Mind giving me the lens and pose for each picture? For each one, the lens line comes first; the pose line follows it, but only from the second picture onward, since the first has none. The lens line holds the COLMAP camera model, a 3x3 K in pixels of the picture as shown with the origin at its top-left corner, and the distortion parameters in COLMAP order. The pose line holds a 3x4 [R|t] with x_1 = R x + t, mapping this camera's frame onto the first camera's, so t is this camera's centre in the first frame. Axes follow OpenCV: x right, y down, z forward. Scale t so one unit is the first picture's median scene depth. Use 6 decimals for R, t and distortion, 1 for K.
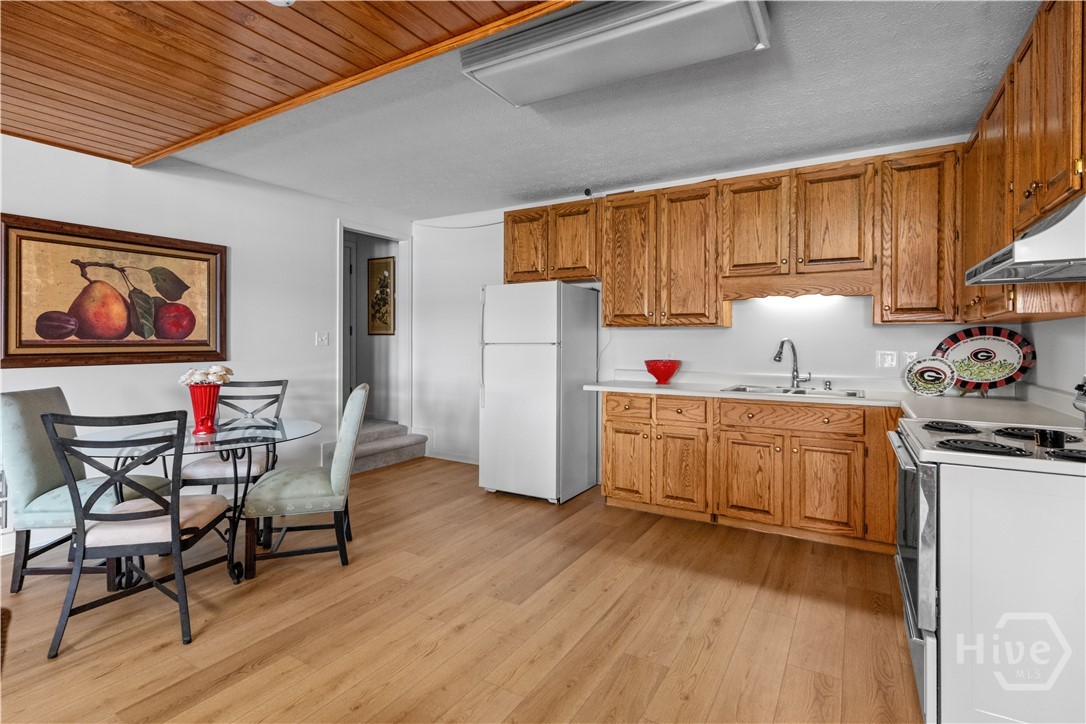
lens RADIAL K [[522.6, 0, 544.1], [0, 522.6, 342.4], [0, 0, 1]] dist [-0.002675, -0.000148]
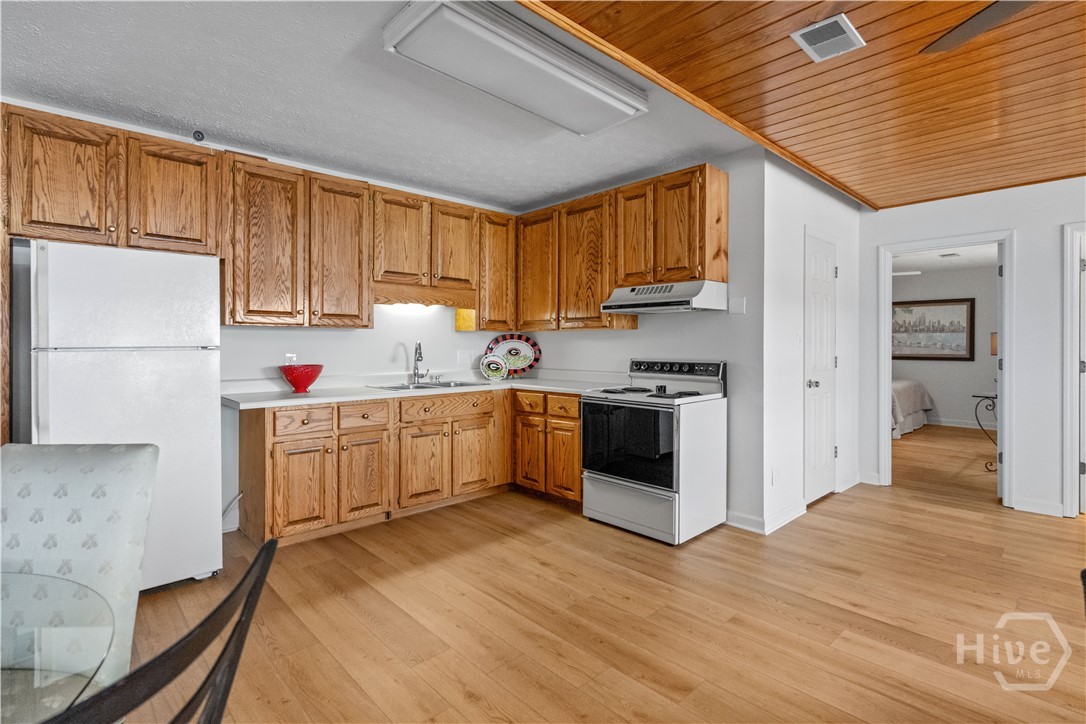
lens RADIAL K [[522.6, 0, 544.1], [0, 522.6, 342.4], [0, 0, 1]] dist [-0.002675, -0.000148]
pose [[0.273227, -0.002112, 0.961947, -0.586906], [0.000172, 0.999998, 0.002146, -0.006756], [-0.961950, -0.000421, 0.273227, 0.425600]]
